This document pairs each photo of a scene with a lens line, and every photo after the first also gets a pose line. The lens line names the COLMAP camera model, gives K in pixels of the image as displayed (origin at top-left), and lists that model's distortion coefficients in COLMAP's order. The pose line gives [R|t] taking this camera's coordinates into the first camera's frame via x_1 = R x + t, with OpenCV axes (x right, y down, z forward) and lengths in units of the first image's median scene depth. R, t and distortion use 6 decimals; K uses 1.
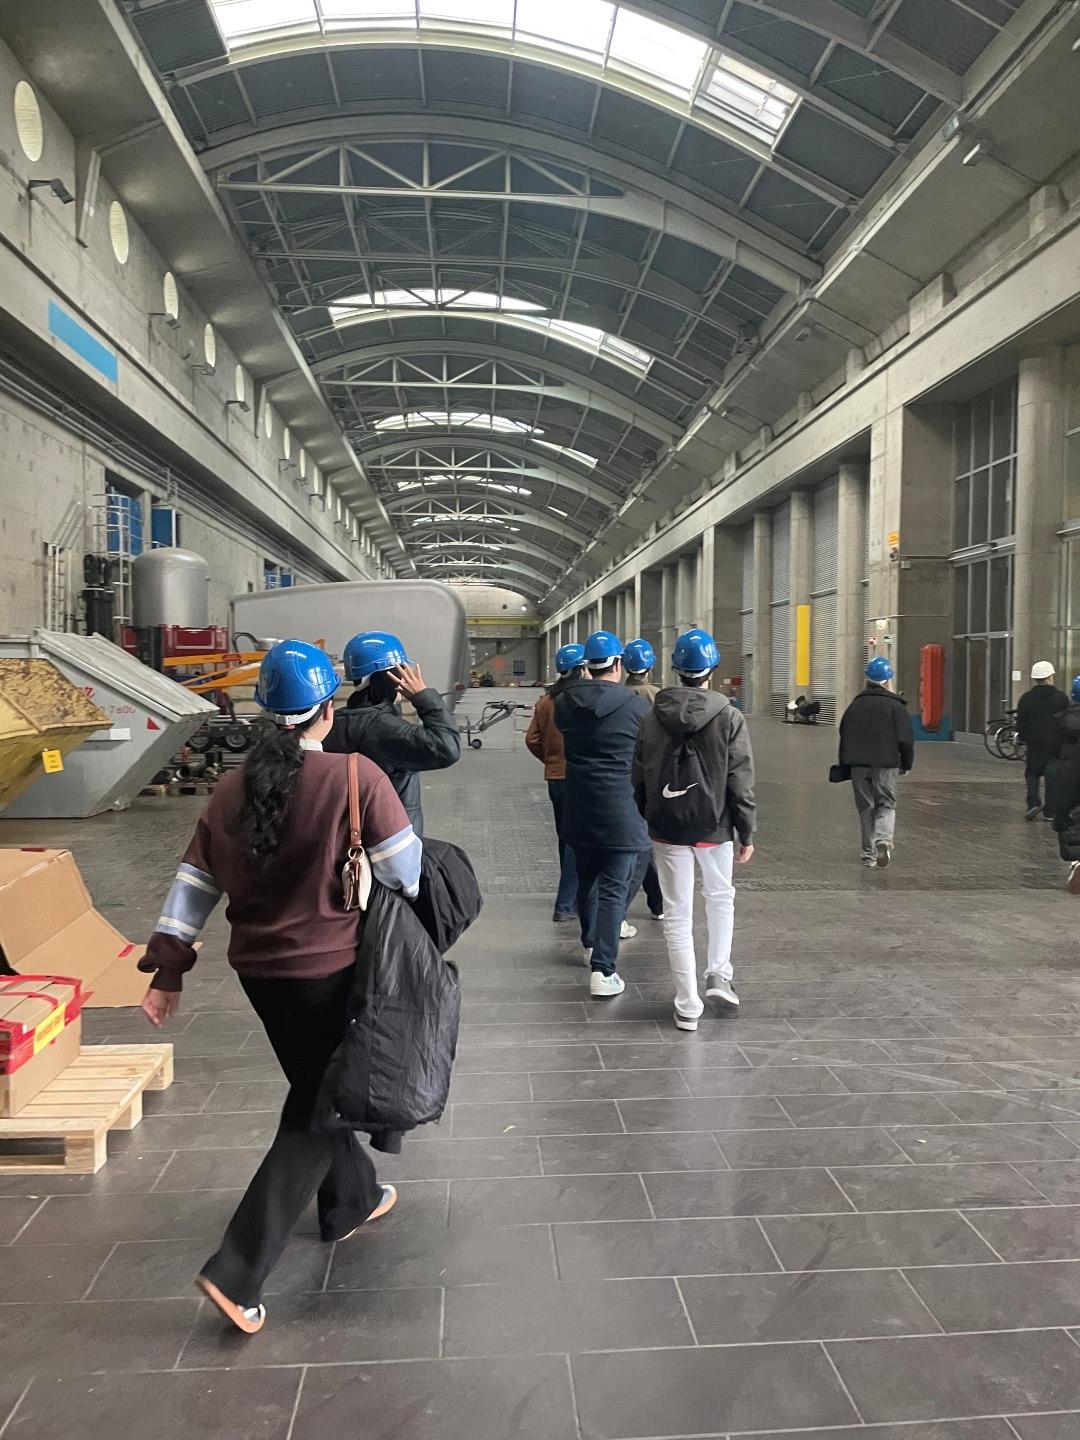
lens RADIAL K [[1070.8, 0, 537.3], [0, 1070.8, 720.7], [0, 0, 1]] dist [0.012993, 0.003230]
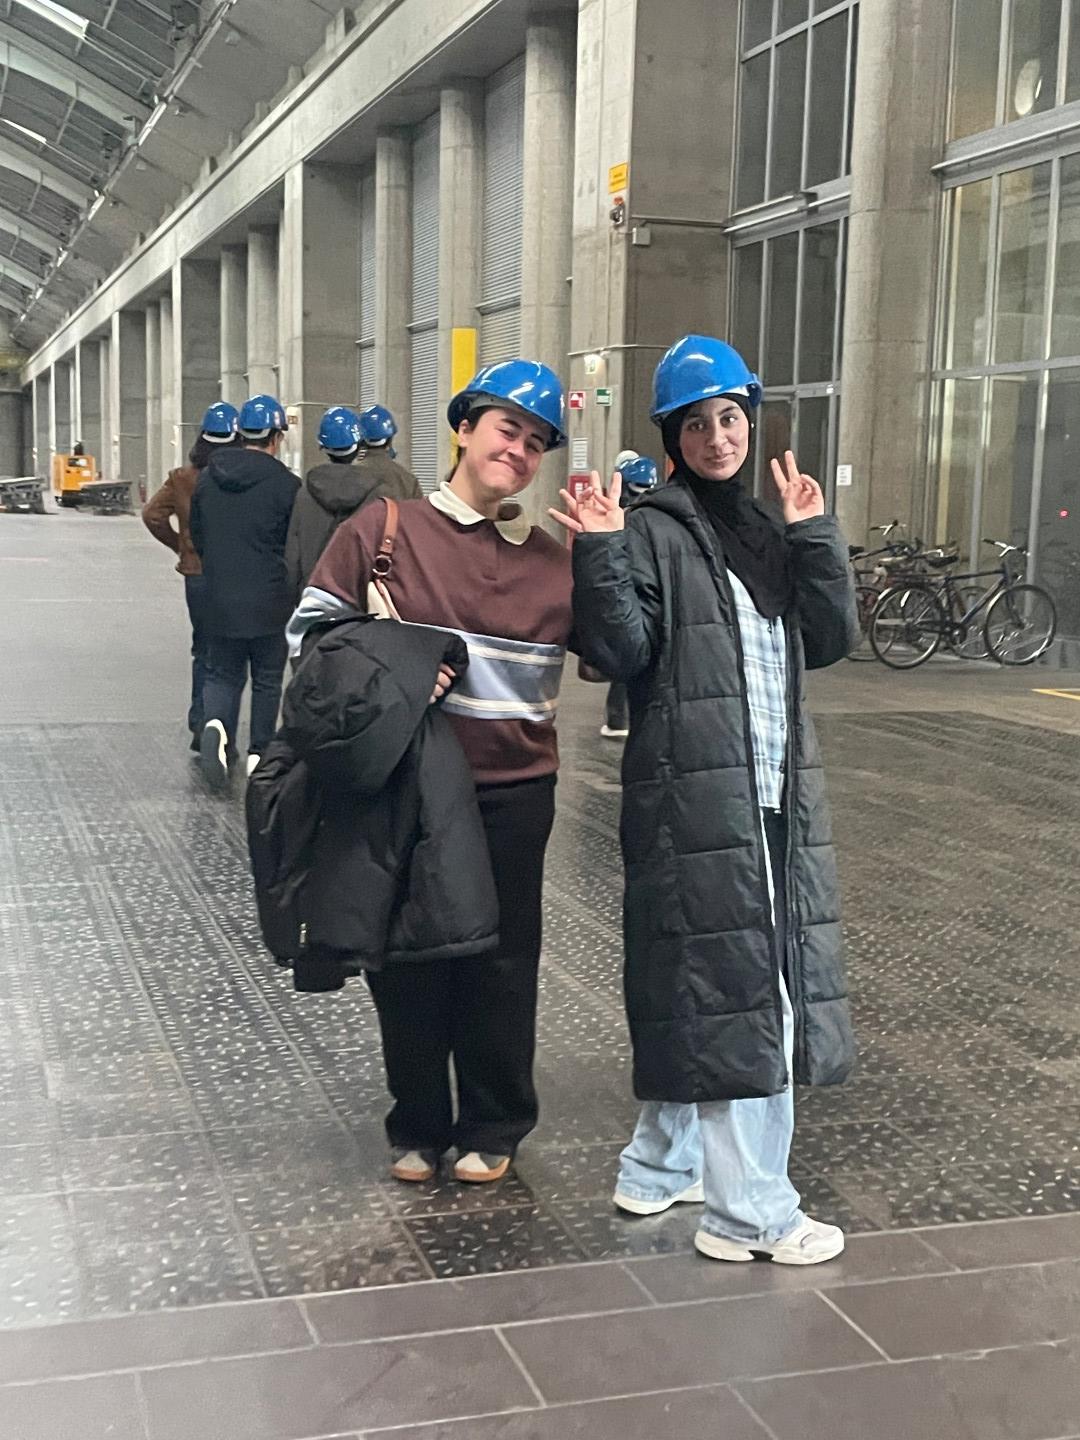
lens RADIAL K [[1915.8, 0, 541.6], [0, 1915.8, 721.9], [0, 0, 1]] dist [0.029340, 0.000000]
pose [[0.969126, -0.006244, 0.246488, 0.061650], [-0.014787, 0.996408, 0.083380, -0.001429], [-0.246123, -0.084450, 0.965552, 0.118868]]
